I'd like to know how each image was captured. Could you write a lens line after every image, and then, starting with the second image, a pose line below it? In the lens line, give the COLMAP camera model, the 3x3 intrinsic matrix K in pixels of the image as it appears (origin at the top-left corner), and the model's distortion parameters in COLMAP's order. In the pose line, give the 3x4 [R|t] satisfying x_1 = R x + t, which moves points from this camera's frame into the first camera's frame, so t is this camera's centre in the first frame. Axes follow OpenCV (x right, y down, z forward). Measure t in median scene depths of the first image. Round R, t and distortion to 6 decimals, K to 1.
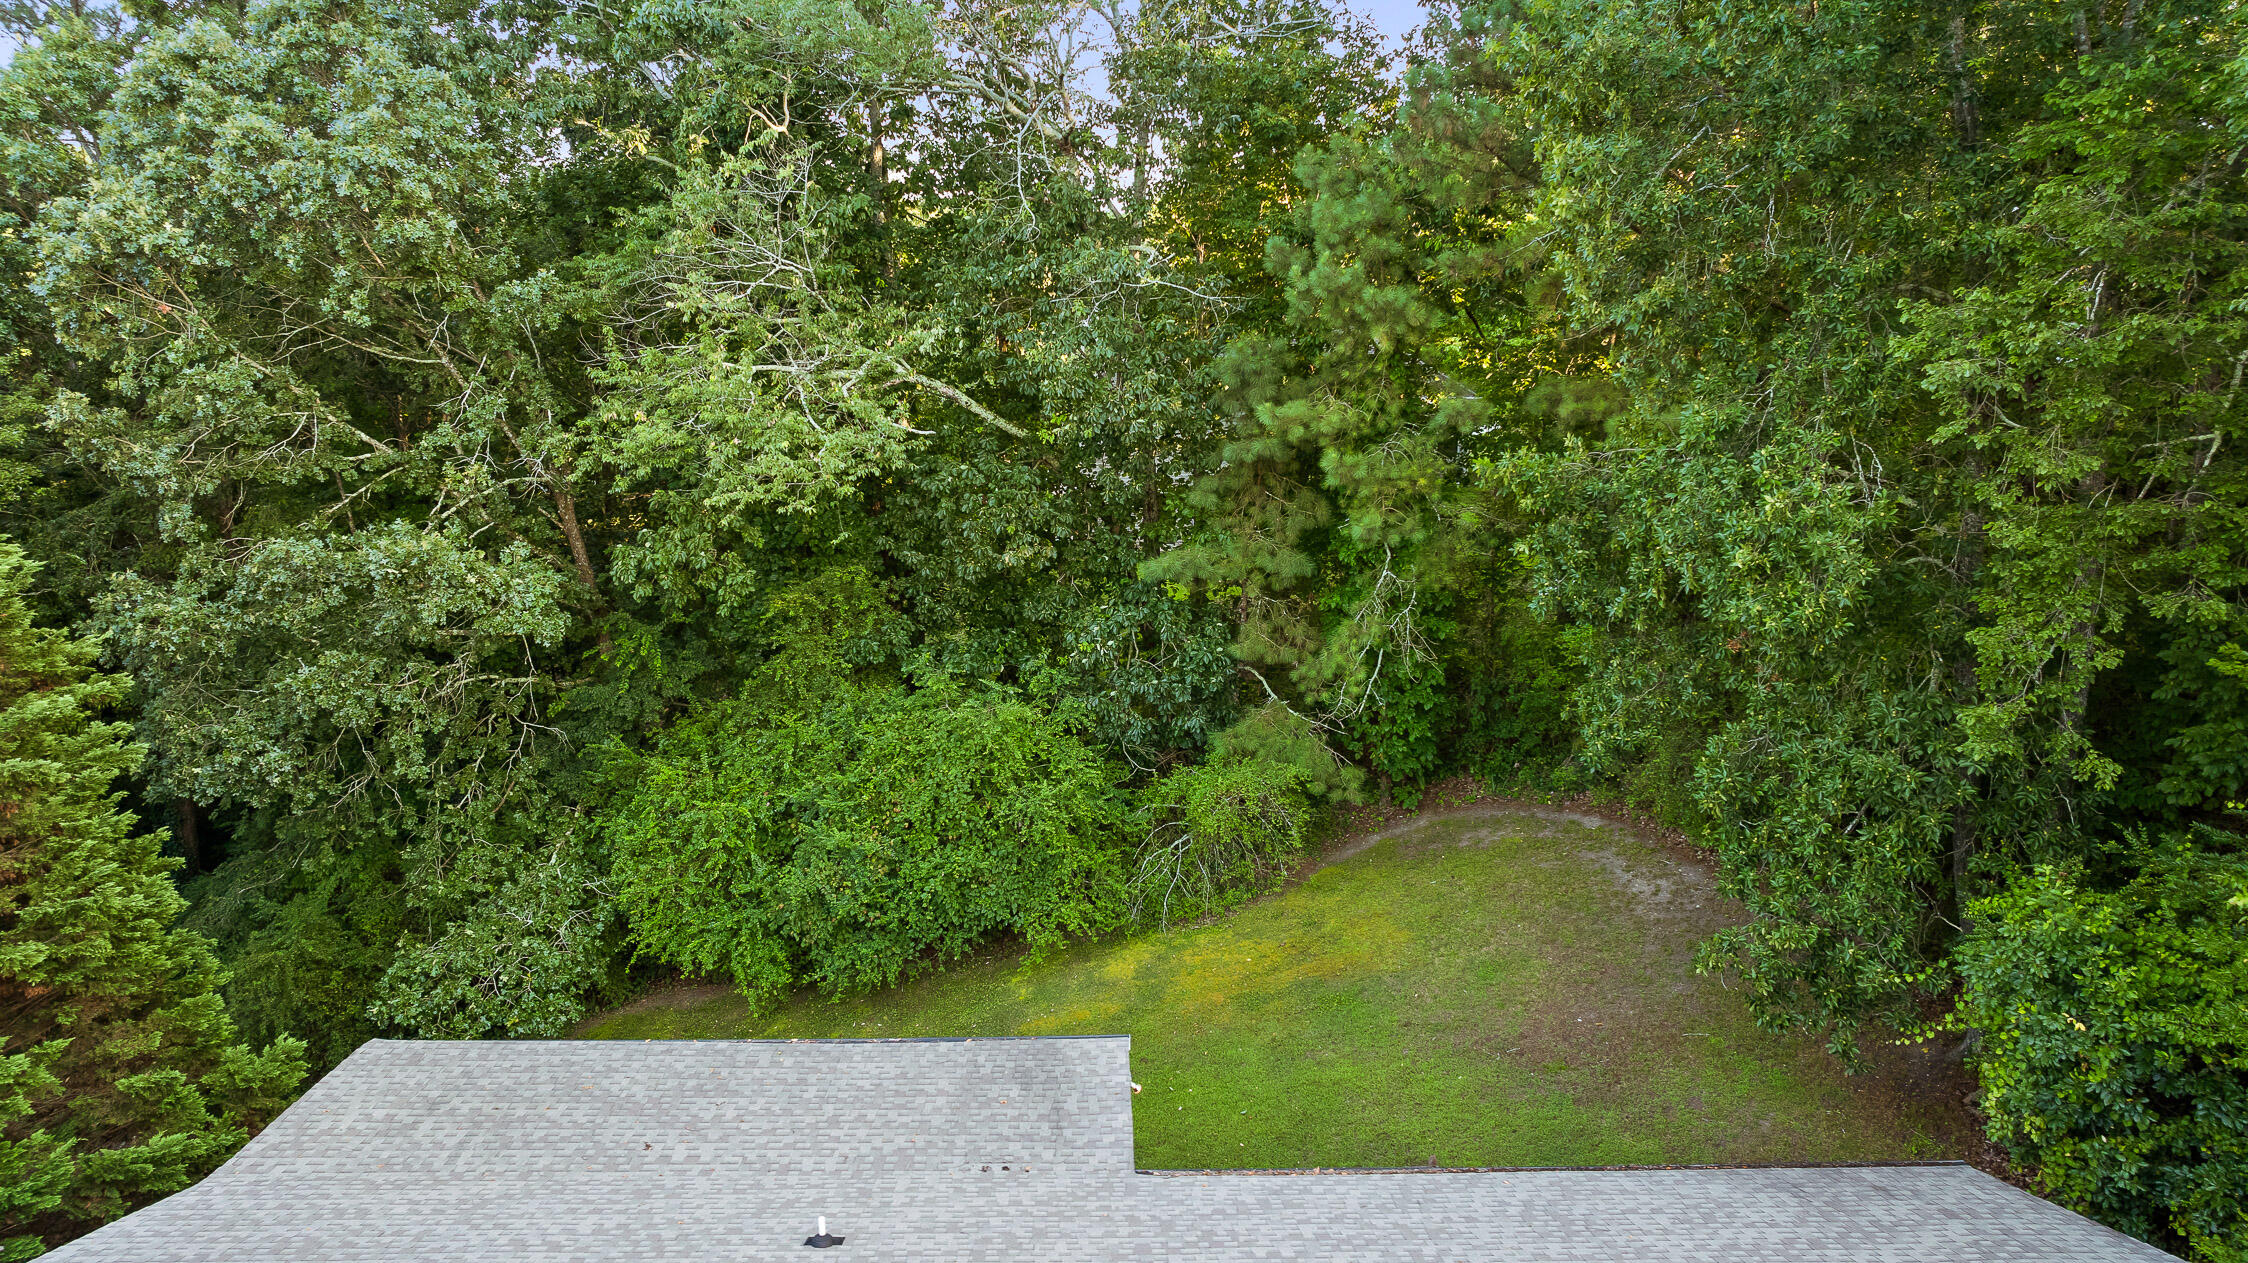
lens RADIAL K [[1599.2, 0, 1116.6], [0, 1599.2, 619.2], [0, 0, 1]] dist [-0.022754, 0.000291]
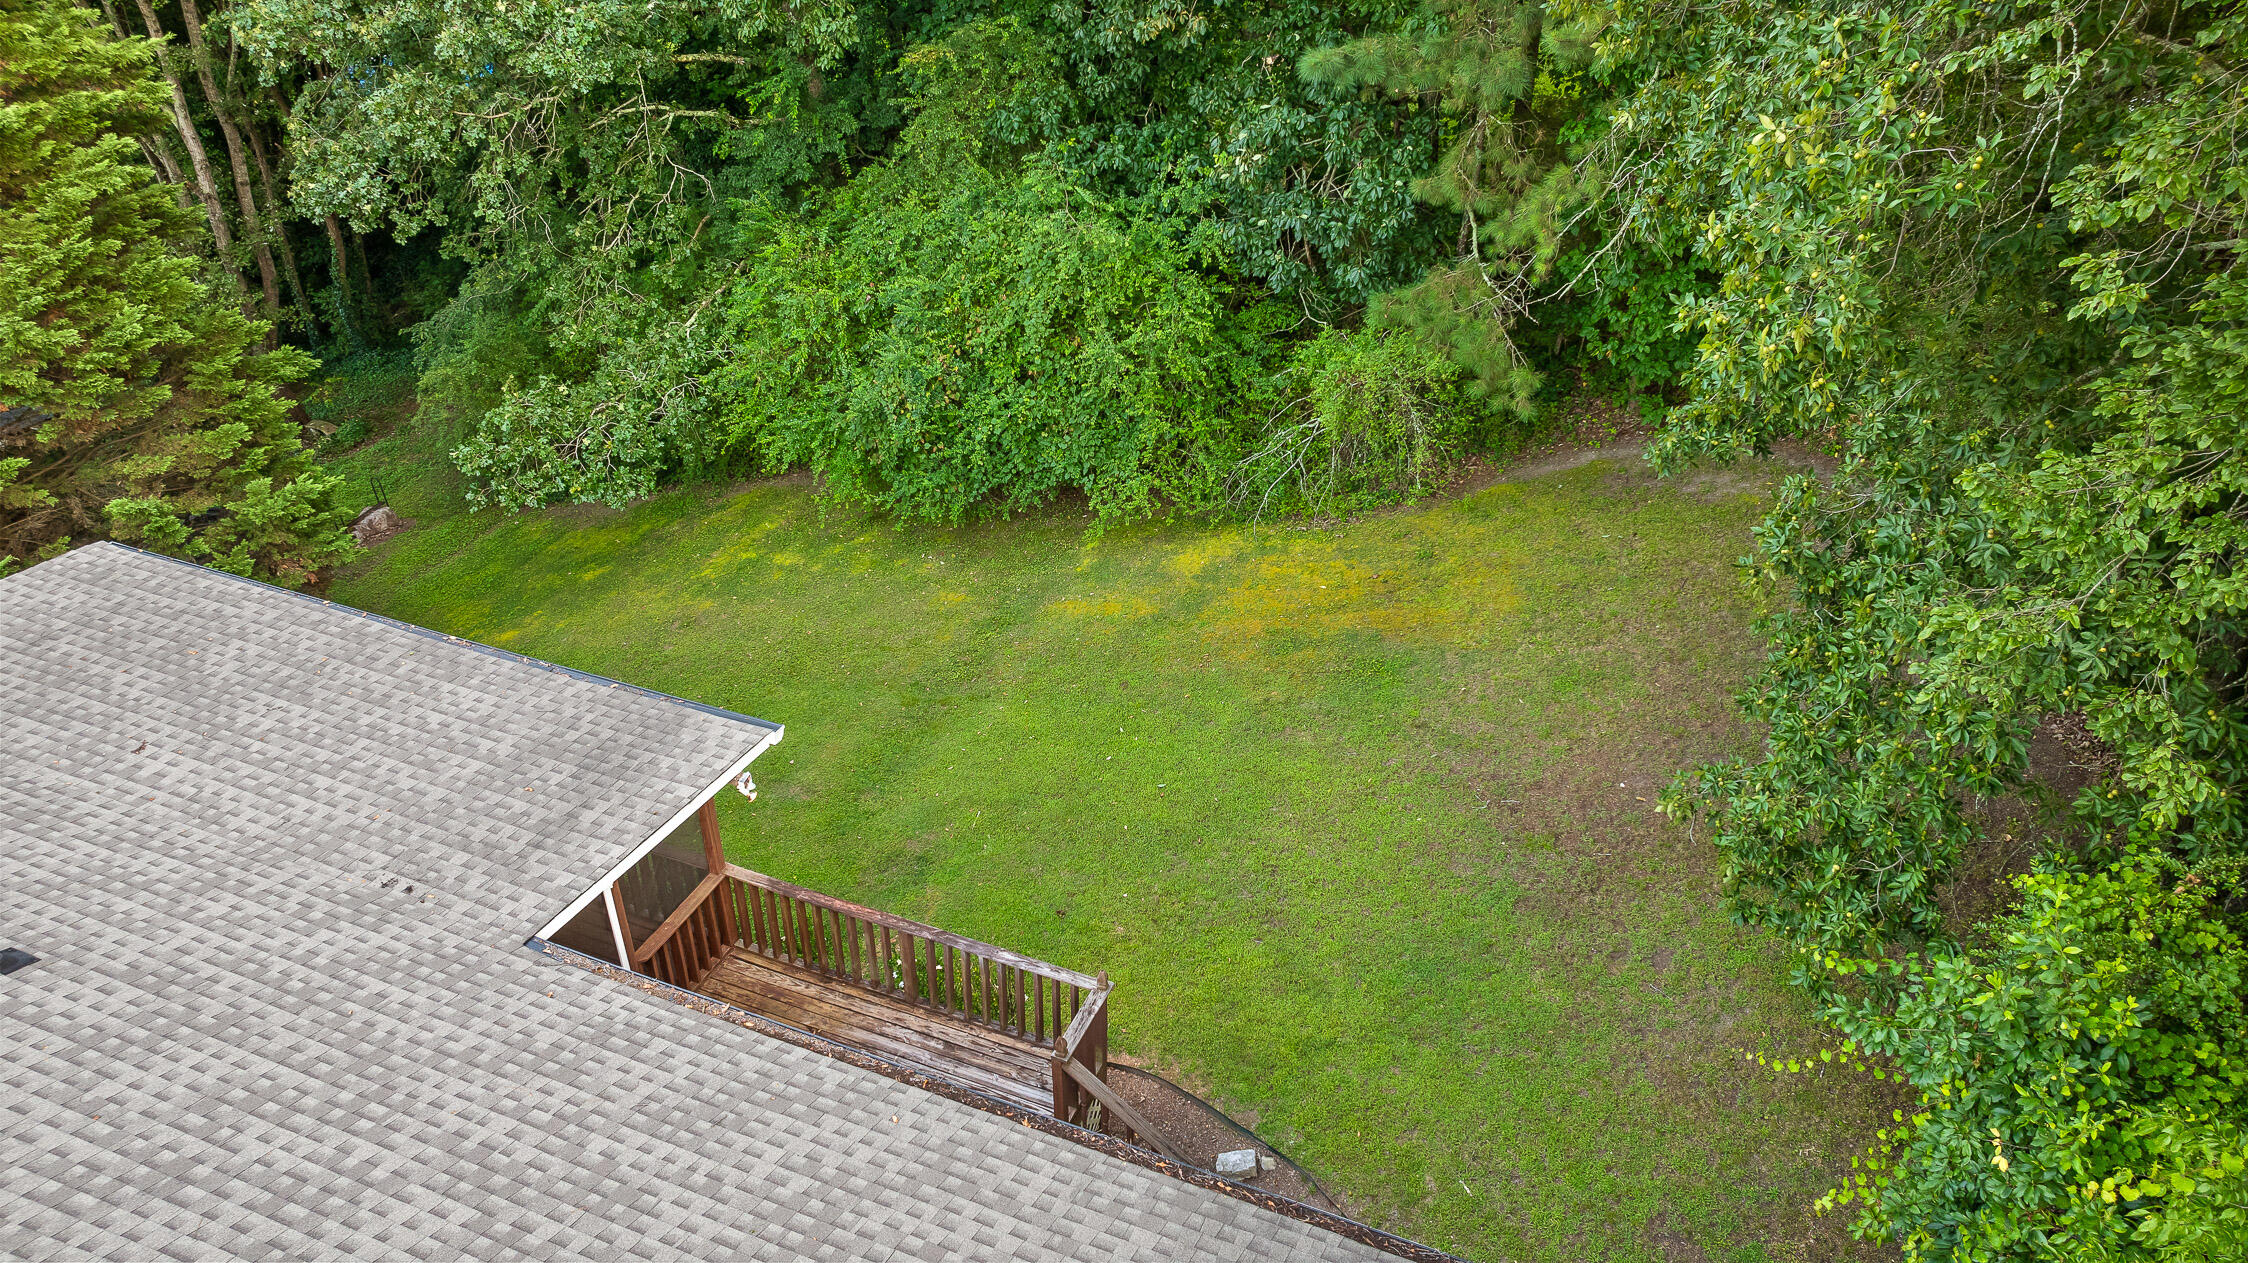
lens RADIAL K [[1599.2, 0, 1116.6], [0, 1599.2, 619.2], [0, 0, 1]] dist [-0.022754, 0.000291]
pose [[0.919237, 0.219350, -0.326937, 0.244832], [-0.092453, 0.927461, 0.362310, -0.054181], [0.382695, -0.302823, 0.872836, 0.233792]]
